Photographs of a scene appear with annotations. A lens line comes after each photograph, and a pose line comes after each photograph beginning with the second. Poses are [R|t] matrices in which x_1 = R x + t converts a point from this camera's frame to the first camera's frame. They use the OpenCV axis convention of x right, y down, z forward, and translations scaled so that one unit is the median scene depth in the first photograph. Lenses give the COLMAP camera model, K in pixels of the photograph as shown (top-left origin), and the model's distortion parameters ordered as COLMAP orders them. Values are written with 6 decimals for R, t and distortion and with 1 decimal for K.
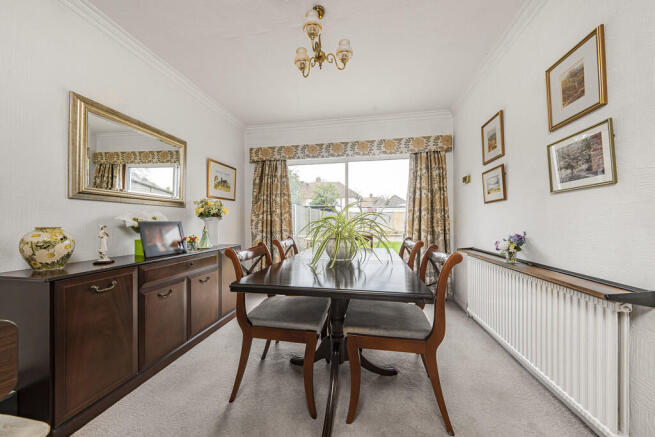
lens RADIAL K [[228.0, 0, 328.7], [0, 228.0, 219.1], [0, 0, 1]] dist [-0.008456, 0.000204]
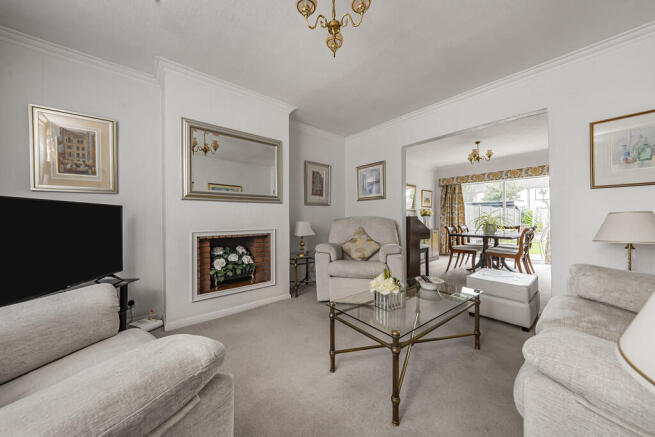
lens RADIAL K [[228.0, 0, 324.2], [0, 228.0, 216.8], [0, 0, 1]] dist [-0.008456, 0.000204]
pose [[0.767153, -0.001080, -0.641463, 0.136845], [0.005752, 0.999970, 0.005196, -0.014350], [0.641438, -0.007676, 0.767136, -1.087434]]
